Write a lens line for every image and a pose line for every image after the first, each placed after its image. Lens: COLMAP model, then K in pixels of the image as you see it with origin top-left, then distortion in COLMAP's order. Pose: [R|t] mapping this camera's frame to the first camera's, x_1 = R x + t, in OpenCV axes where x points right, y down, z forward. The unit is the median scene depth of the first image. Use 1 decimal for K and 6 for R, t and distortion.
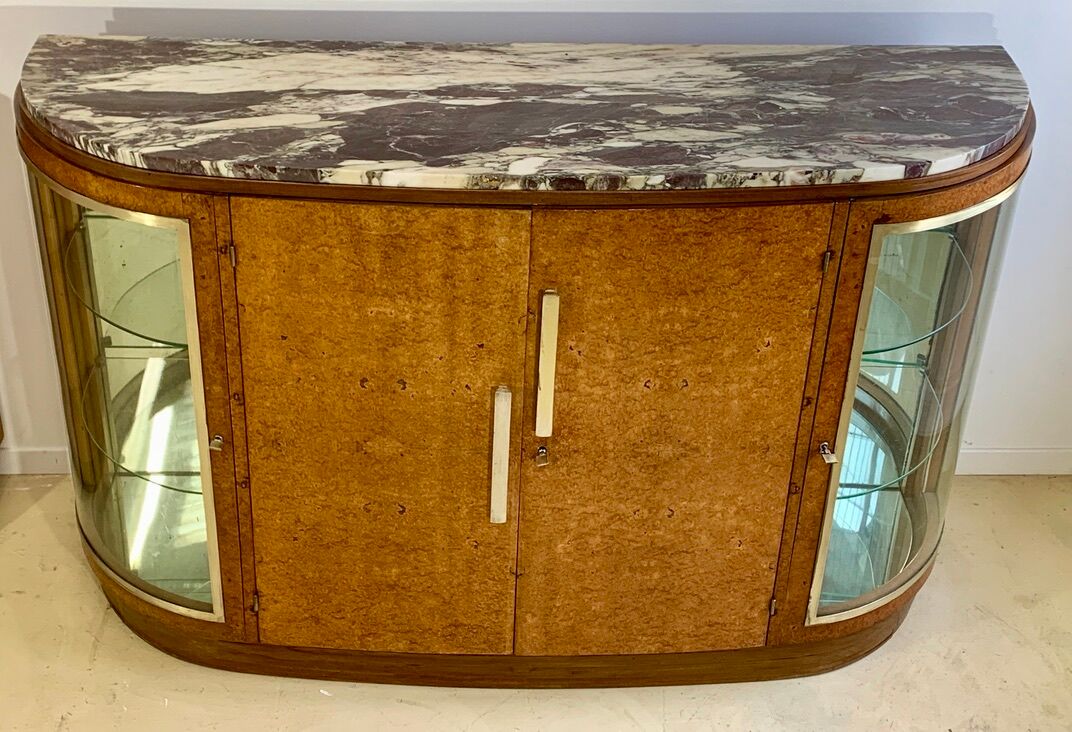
lens RADIAL K [[1538.2, 0, 475.7], [0, 1538.2, 302.5], [0, 0, 1]] dist [0.116299, 0.000000]
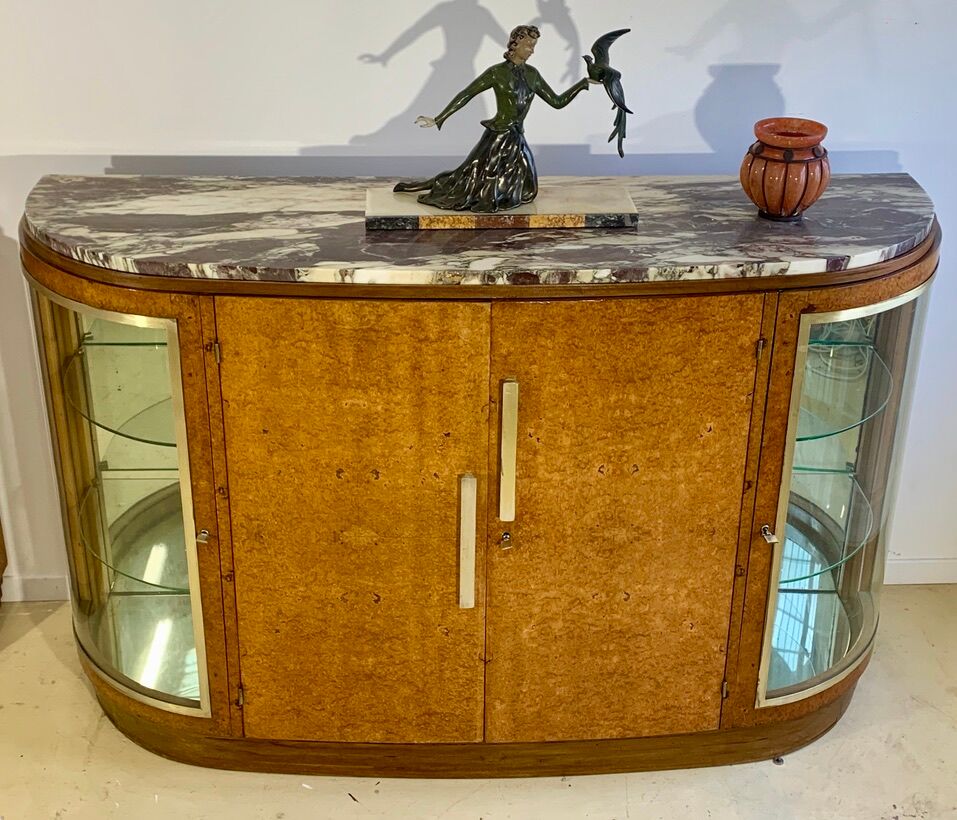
lens RADIAL K [[1374.1, 0, 476.7], [0, 1374.1, 377.4], [0, 0, 1]] dist [0.110197, 0.000000]
pose [[0.999612, -0.018150, 0.021120, 0.004145], [0.020338, 0.993891, -0.108475, 0.090456], [-0.019022, 0.108863, 0.993875, 0.029374]]
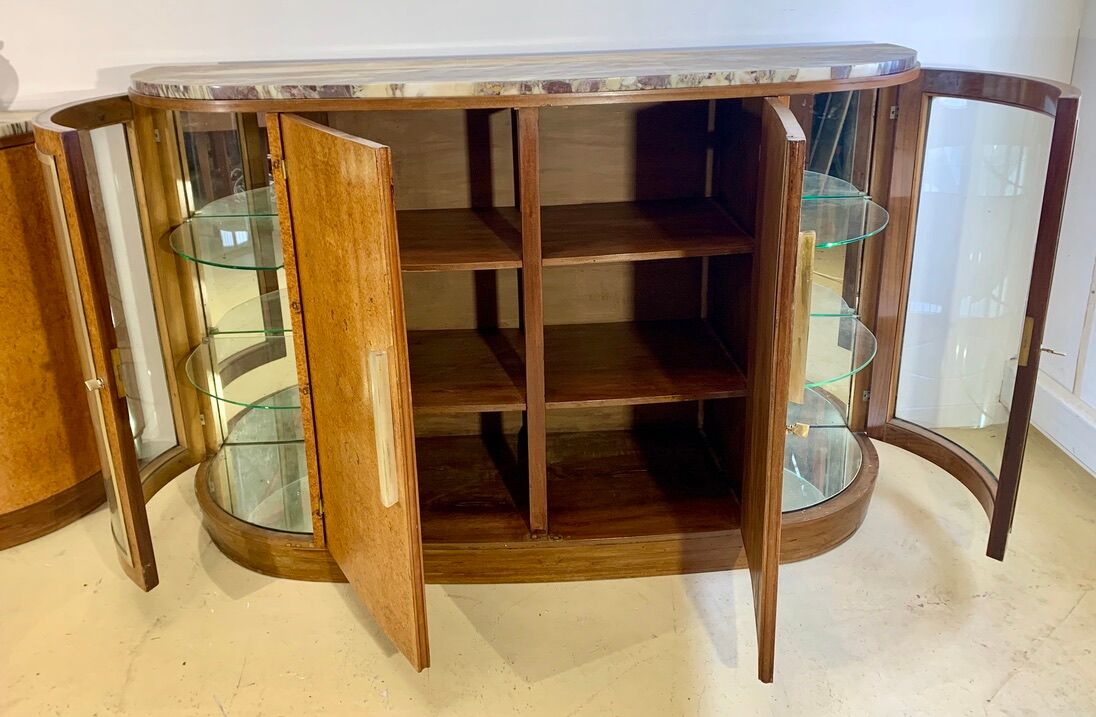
lens RADIAL K [[935.5, 0, 529.1], [0, 935.5, 294.5], [0, 0, 1]] dist [0.061538, -0.086968]
pose [[0.998845, -0.048010, -0.001781, 0.028643], [0.046342, 0.972593, -0.227849, 0.226876], [0.012672, 0.227503, 0.973695, 0.290207]]
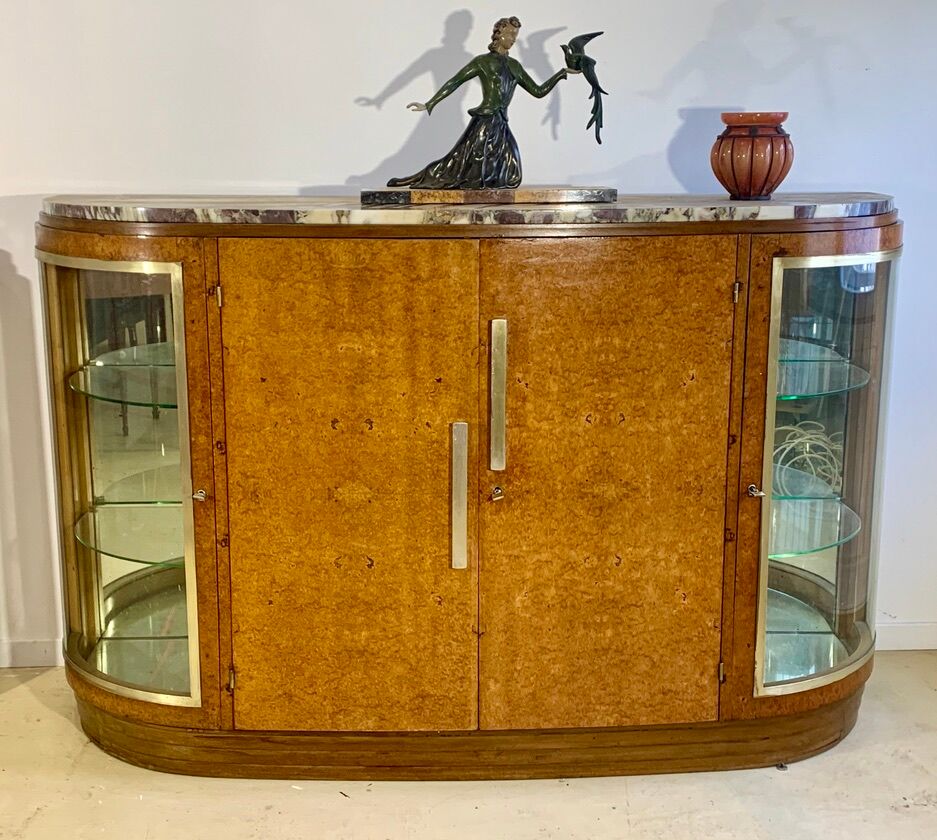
lens RADIAL K [[1378.0, 0, 464.1], [0, 1378.0, 444.5], [0, 0, 1]] dist [0.127201, 0.000000]
pose [[0.999446, -0.024263, 0.022775, -0.002215], [0.030419, 0.943610, -0.329659, 0.392083], [-0.013492, 0.330169, 0.943825, 0.060897]]
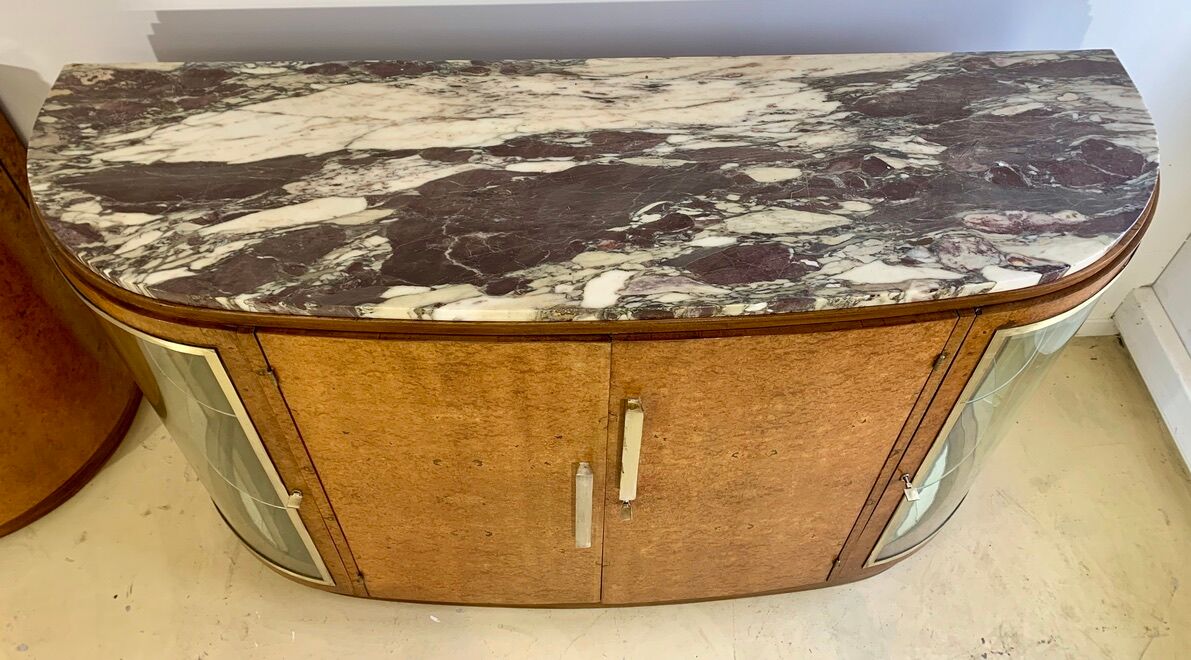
lens RADIAL K [[937.9, 0, 598.0], [0, 937.9, 204.9], [0, 0, 1]] dist [0.045913, -0.046689]
pose [[0.999593, -0.023785, 0.015779, 0.020575], [0.018819, 0.964829, 0.262205, -0.247677], [-0.021460, -0.261801, 0.964883, 0.471018]]
